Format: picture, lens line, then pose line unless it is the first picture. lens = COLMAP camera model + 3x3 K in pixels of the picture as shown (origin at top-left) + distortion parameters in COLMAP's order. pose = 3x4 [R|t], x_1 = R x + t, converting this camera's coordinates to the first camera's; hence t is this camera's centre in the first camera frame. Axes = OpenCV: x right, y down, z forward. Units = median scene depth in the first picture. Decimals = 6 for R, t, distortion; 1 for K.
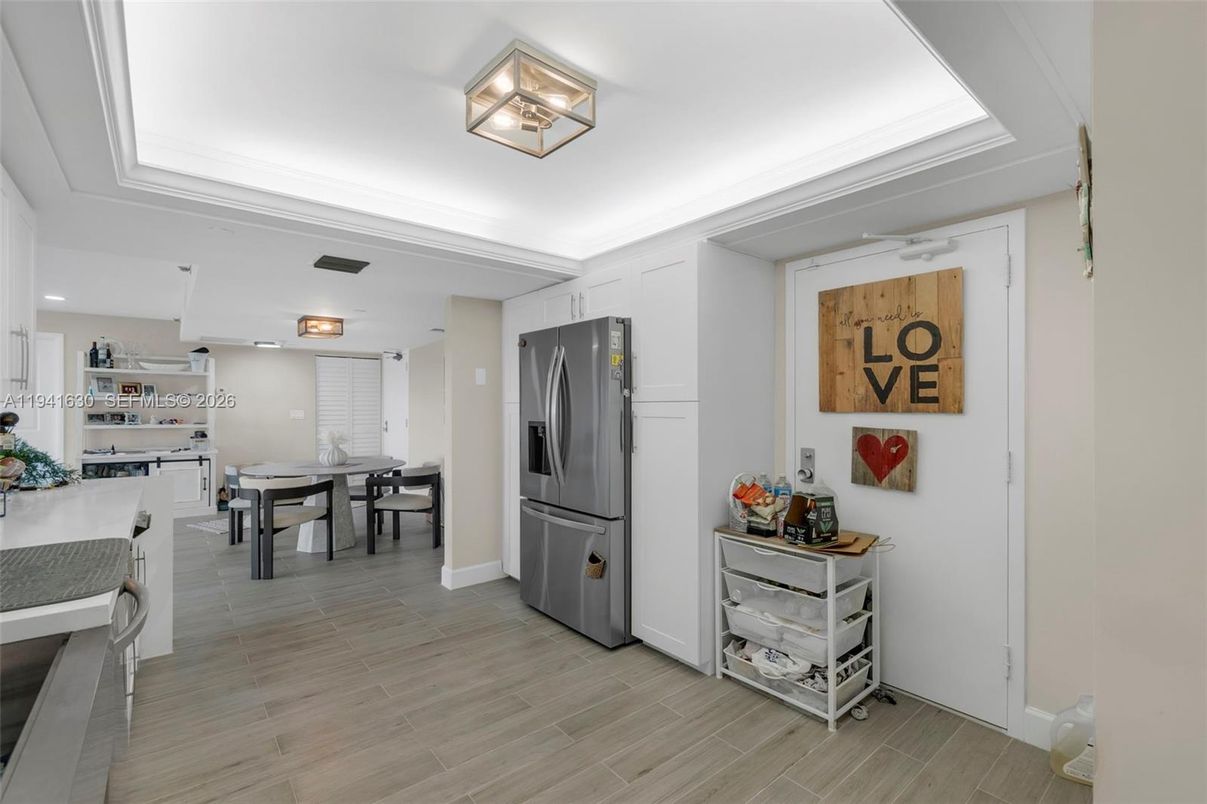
lens RADIAL K [[531.2, 0, 612.7], [0, 531.2, 405.0], [0, 0, 1]] dist [-0.007010, -0.000301]
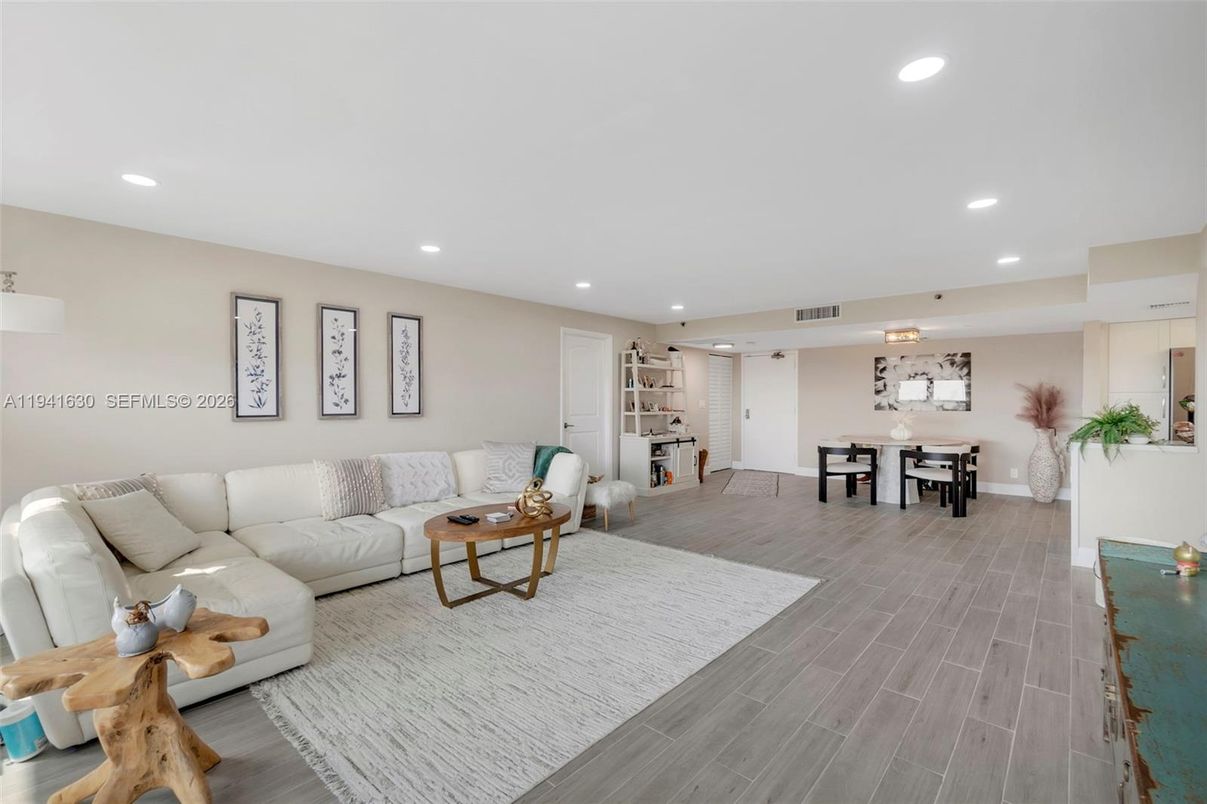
lens RADIAL K [[531.2, 0, 612.7], [0, 531.2, 405.0], [0, 0, 1]] dist [-0.007010, -0.000301]
pose [[0.990081, -0.000420, 0.140497, -1.176744], [-0.001198, 0.999934, 0.011427, 0.008637], [-0.140492, -0.011482, 0.990015, -0.180561]]
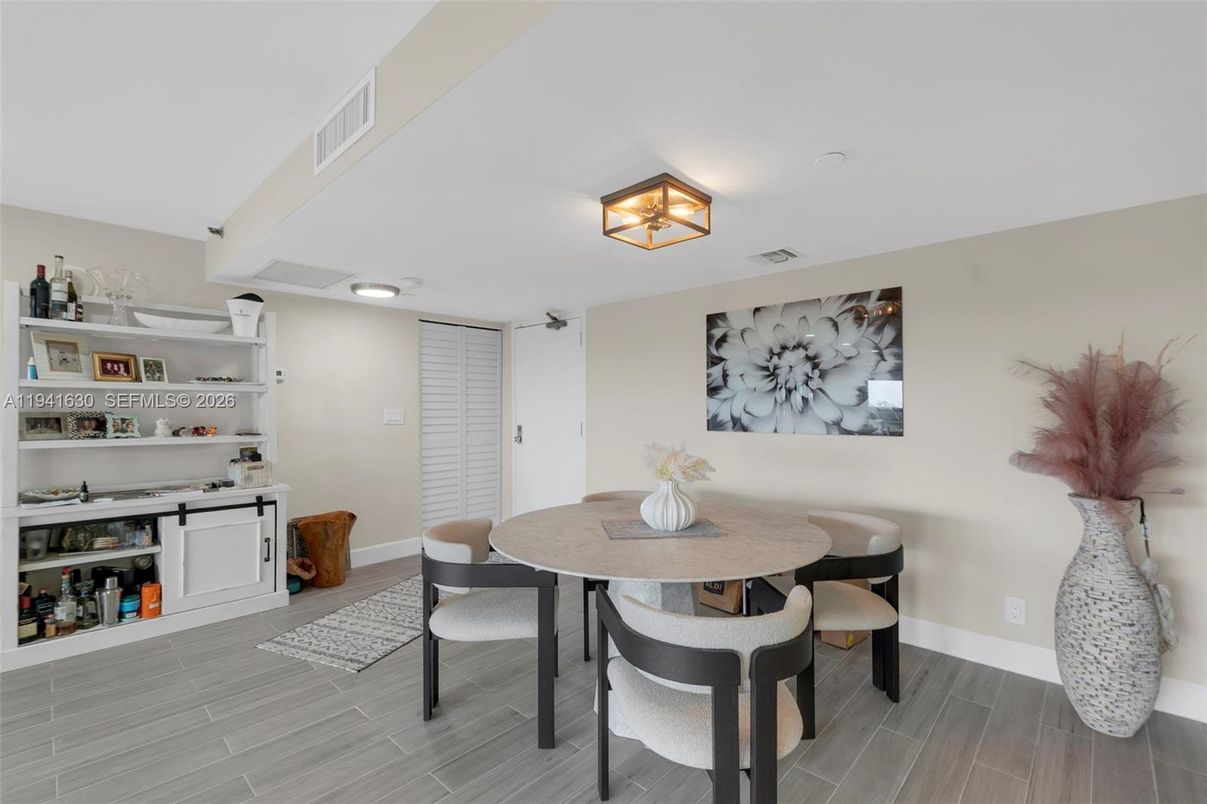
lens RADIAL K [[531.2, 0, 612.7], [0, 531.2, 405.0], [0, 0, 1]] dist [-0.007010, -0.000301]
pose [[0.992956, -0.001889, 0.118465, -0.514890], [0.002136, 0.999996, -0.001957, 0.008031], [-0.118461, 0.002196, 0.992956, 0.457224]]
